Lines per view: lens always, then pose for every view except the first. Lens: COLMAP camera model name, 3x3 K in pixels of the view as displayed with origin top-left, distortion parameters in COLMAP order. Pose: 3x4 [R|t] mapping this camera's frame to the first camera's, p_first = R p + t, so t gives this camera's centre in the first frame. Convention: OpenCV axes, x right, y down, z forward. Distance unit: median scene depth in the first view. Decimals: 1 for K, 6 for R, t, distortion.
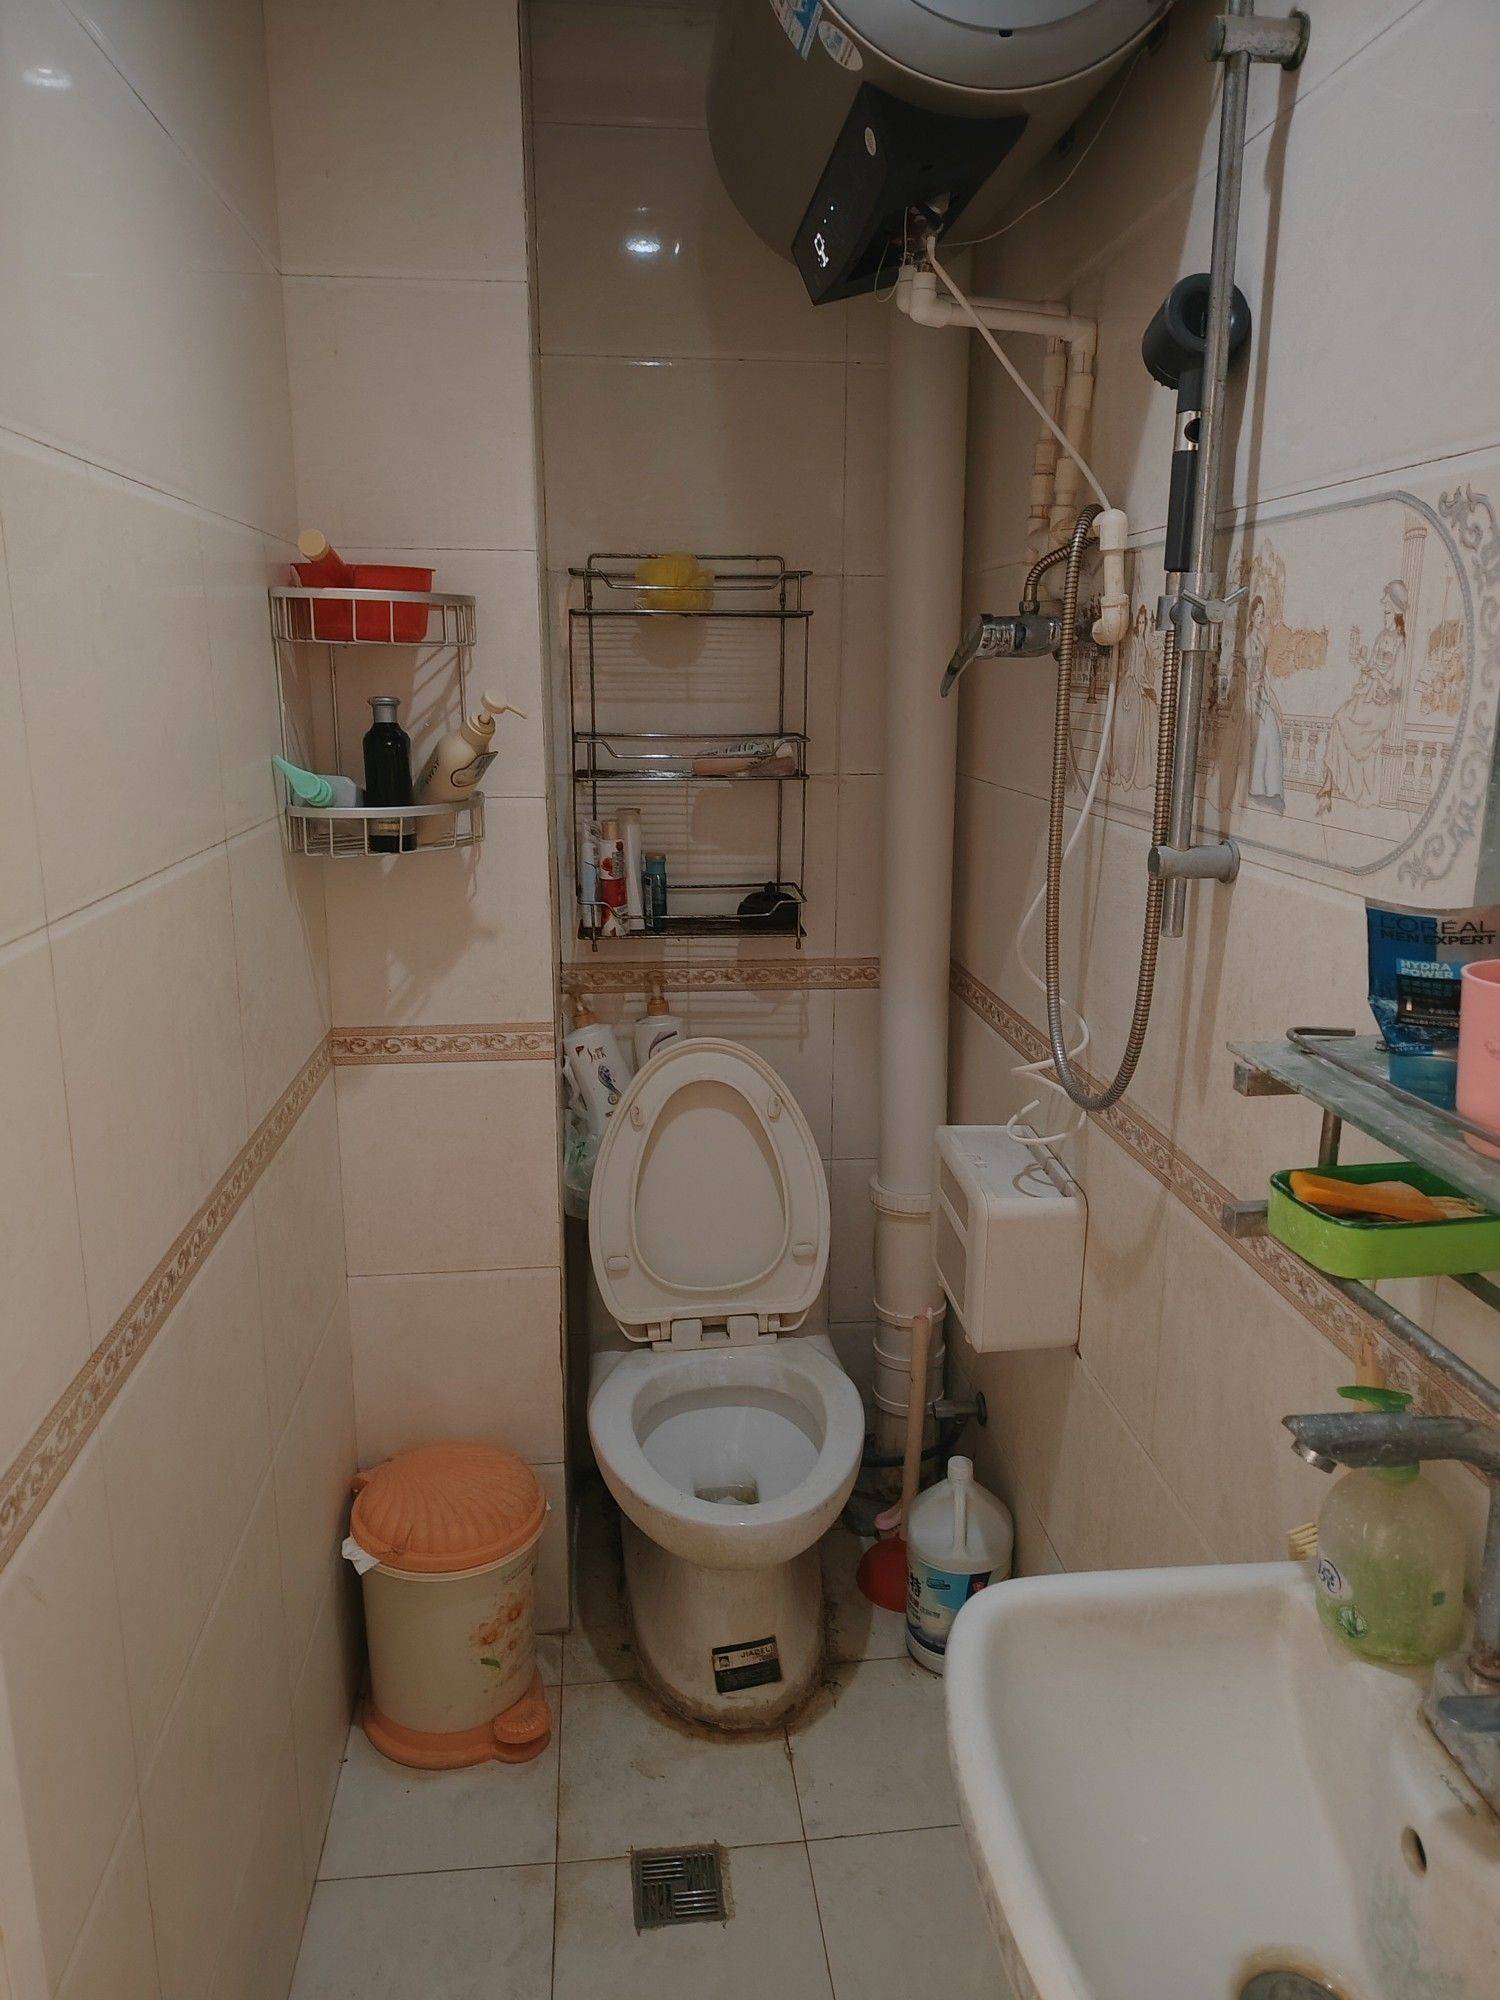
lens RADIAL K [[1395.7, 0, 750.0], [0, 1395.7, 1000.0], [0, 0, 1]] dist [0.056645, -0.000128]
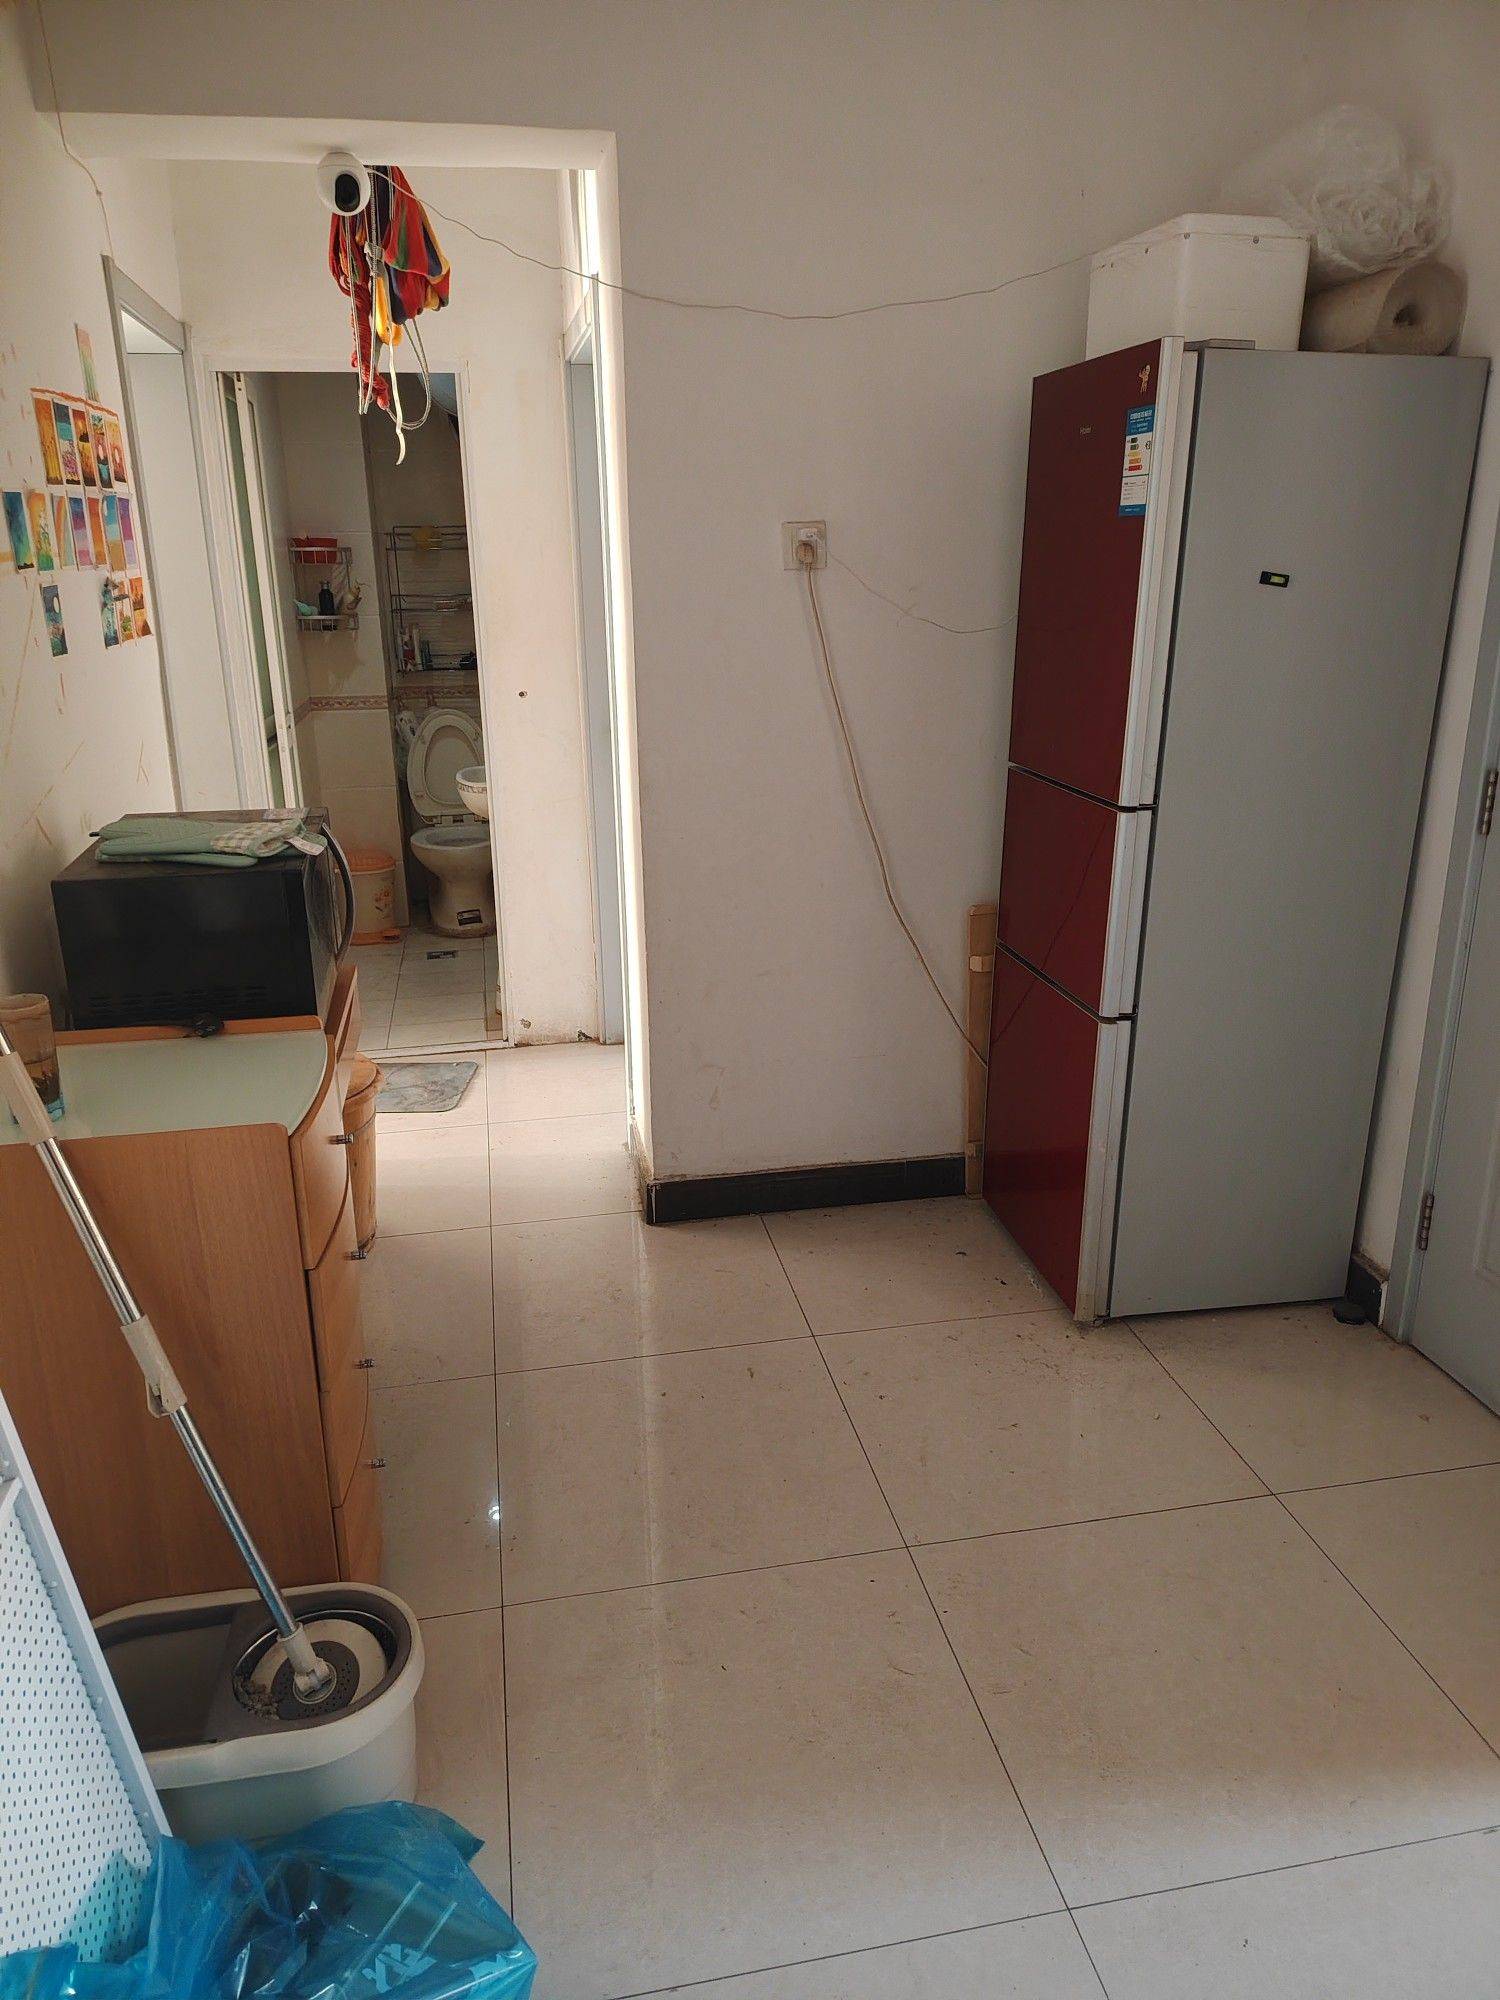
lens RADIAL K [[1451.1, 0, 750.0], [0, 1451.1, 1000.0], [0, 0, 1]] dist [-0.004304, -0.000643]
pose [[0.996556, -0.050427, 0.065826, 0.367408], [0.046727, 0.997303, 0.056591, 0.498417], [-0.068503, -0.053320, 0.996225, -2.015894]]
